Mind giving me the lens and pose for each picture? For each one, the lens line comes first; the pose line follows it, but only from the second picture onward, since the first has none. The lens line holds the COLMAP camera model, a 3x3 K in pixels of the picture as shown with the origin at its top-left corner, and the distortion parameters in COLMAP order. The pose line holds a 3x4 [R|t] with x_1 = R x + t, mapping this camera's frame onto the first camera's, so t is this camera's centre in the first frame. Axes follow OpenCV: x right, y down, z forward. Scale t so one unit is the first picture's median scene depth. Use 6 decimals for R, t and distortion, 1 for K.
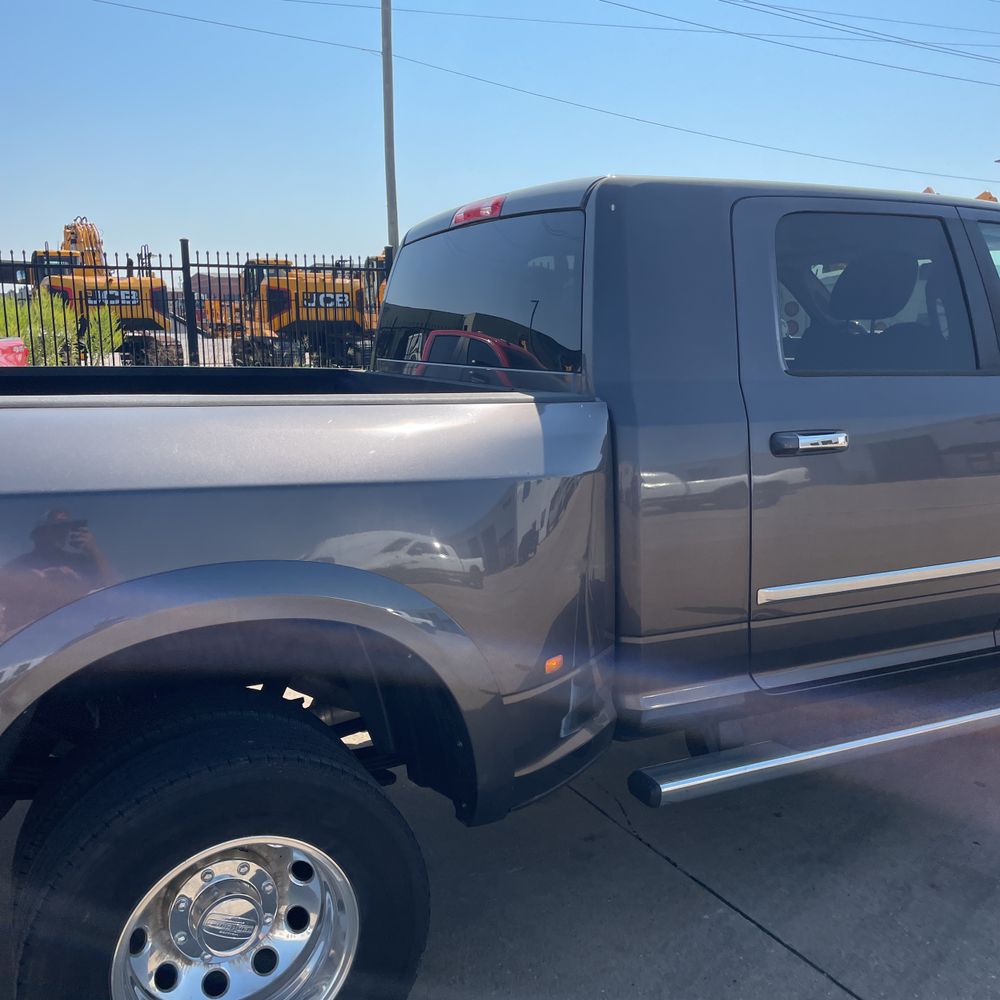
lens RADIAL K [[1011.3, 0, 503.5], [0, 1011.3, 498.3], [0, 0, 1]] dist [0.084494, -0.122579]
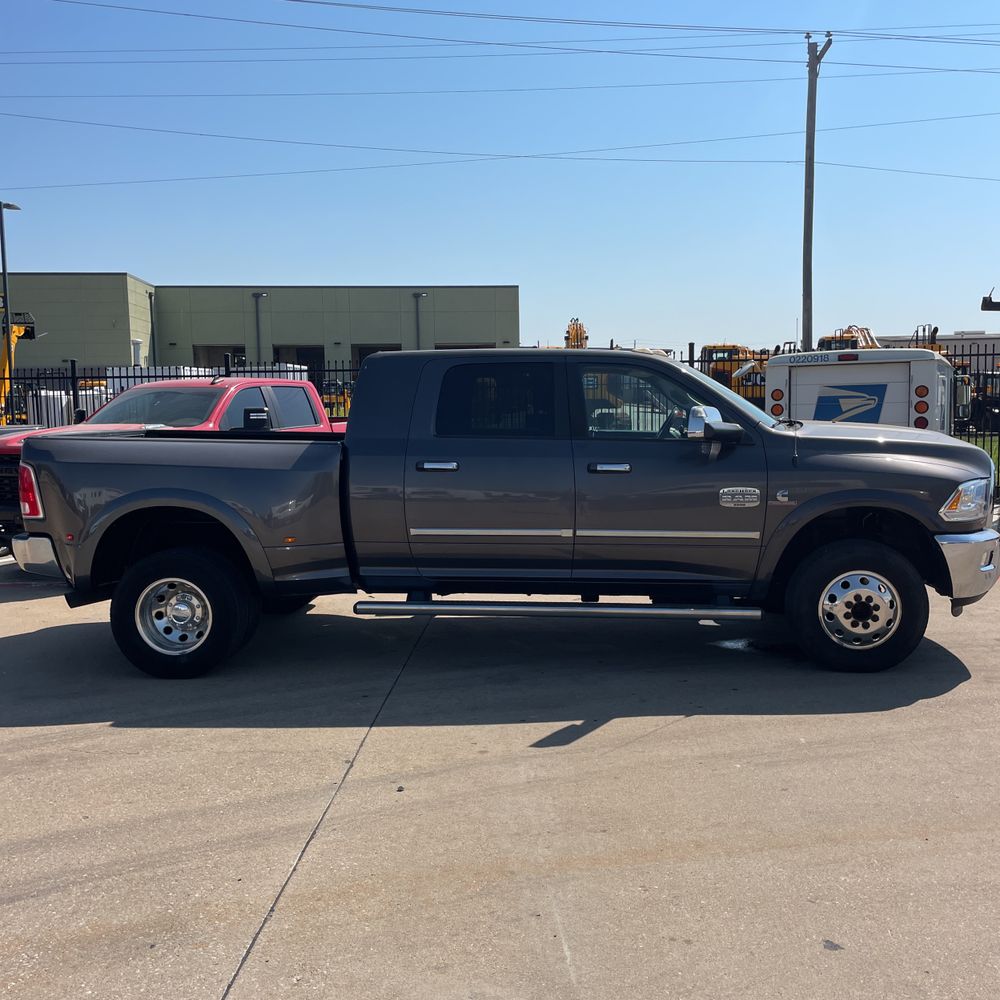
lens RADIAL K [[1011.3, 0, 503.5], [0, 1011.3, 498.3], [0, 0, 1]] dist [0.084494, -0.122579]
pose [[0.853465, 0.038117, -0.519754, 0.755236], [-0.074907, 0.995938, -0.049964, 0.055671], [0.515739, 0.081576, 0.852854, -0.396087]]
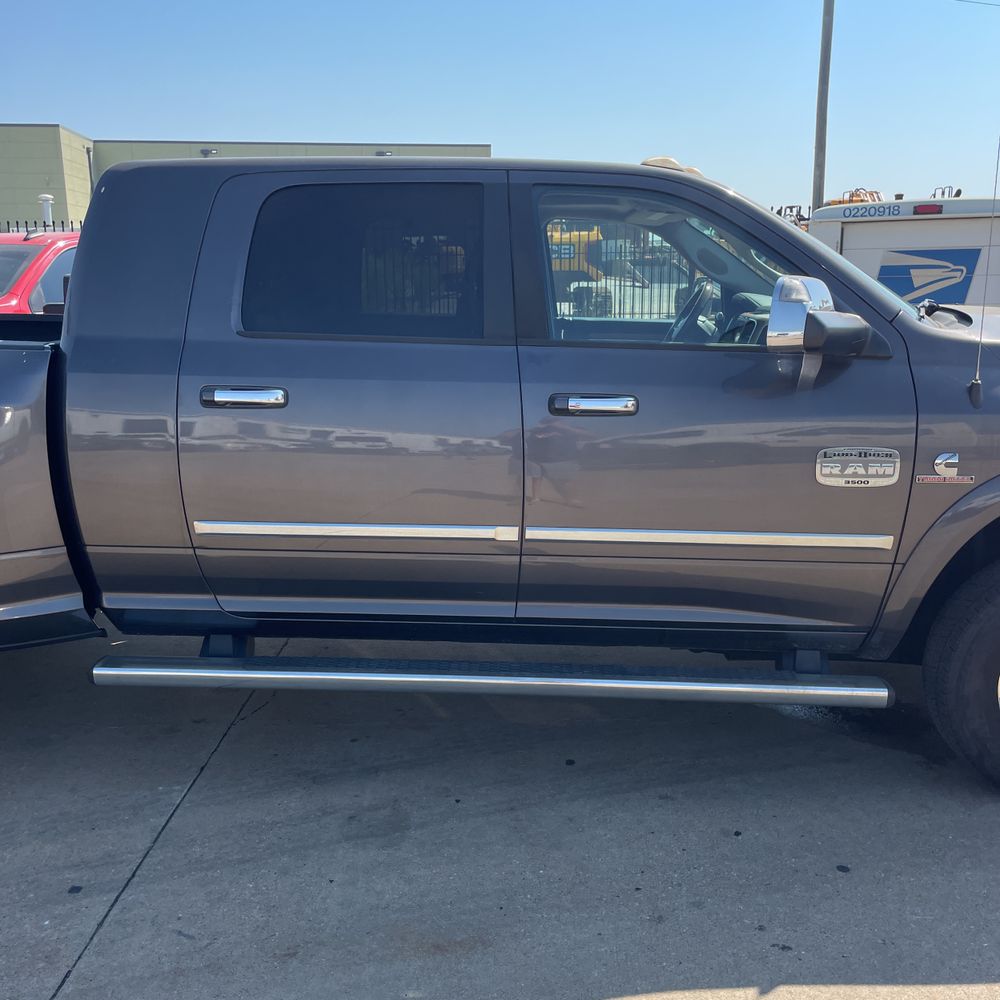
lens RADIAL K [[1011.3, 0, 503.5], [0, 1011.3, 498.3], [0, 0, 1]] dist [0.084494, -0.122579]
pose [[0.865657, 0.103505, -0.489822, 0.521101], [-0.079281, 0.994391, 0.070013, -0.021020], [0.494321, -0.021774, 0.869007, 0.079018]]
